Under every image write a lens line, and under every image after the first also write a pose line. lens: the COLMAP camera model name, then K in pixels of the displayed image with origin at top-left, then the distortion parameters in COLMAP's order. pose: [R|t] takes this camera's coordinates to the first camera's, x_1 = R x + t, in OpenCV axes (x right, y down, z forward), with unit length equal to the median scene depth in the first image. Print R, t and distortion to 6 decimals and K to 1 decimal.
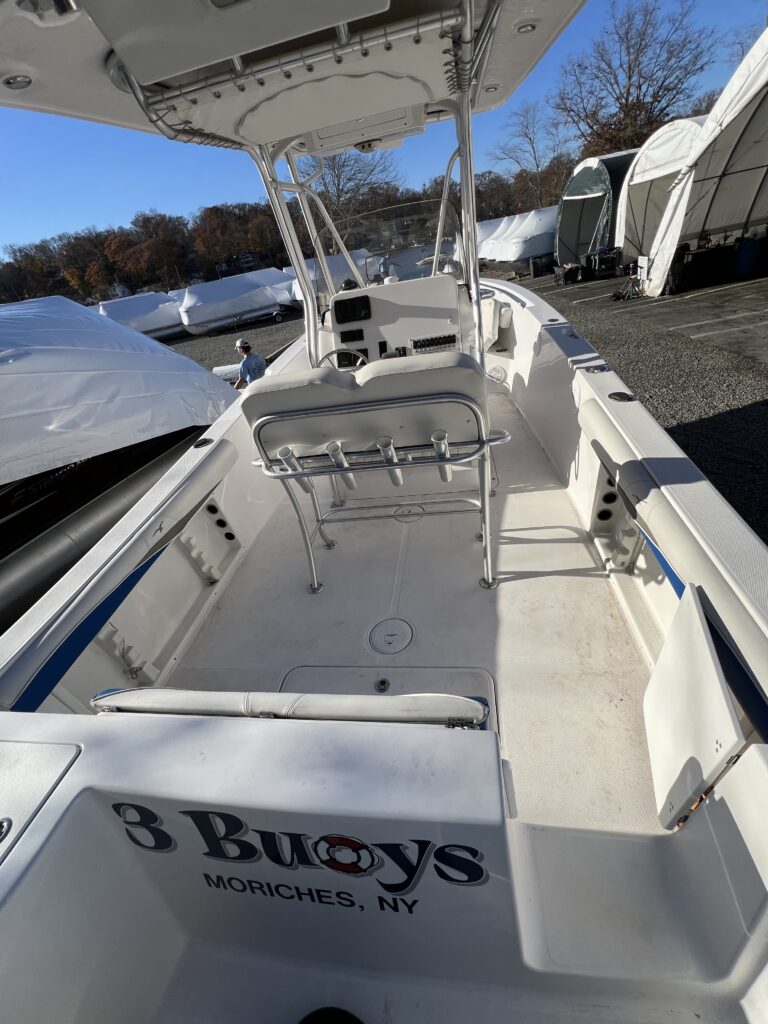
lens RADIAL K [[404.4, 0, 387.5], [0, 404.4, 514.3], [0, 0, 1]] dist [-0.003695, -0.000336]
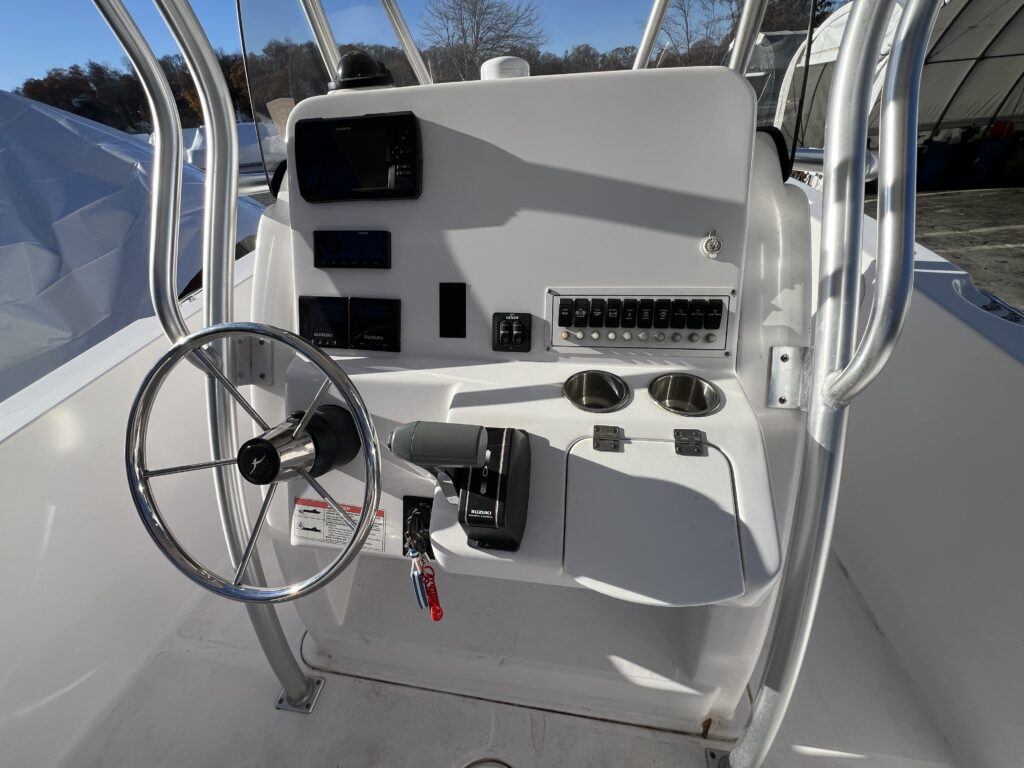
lens RADIAL K [[404.4, 0, 508.7], [0, 404.4, 384.6], [0, 0, 1]] dist [-0.003695, -0.000336]
pose [[0.993857, 0.104733, 0.035777, 0.023923], [-0.105241, 0.994366, 0.012637, -0.364162], [-0.034252, -0.016325, 0.999280, 0.711824]]
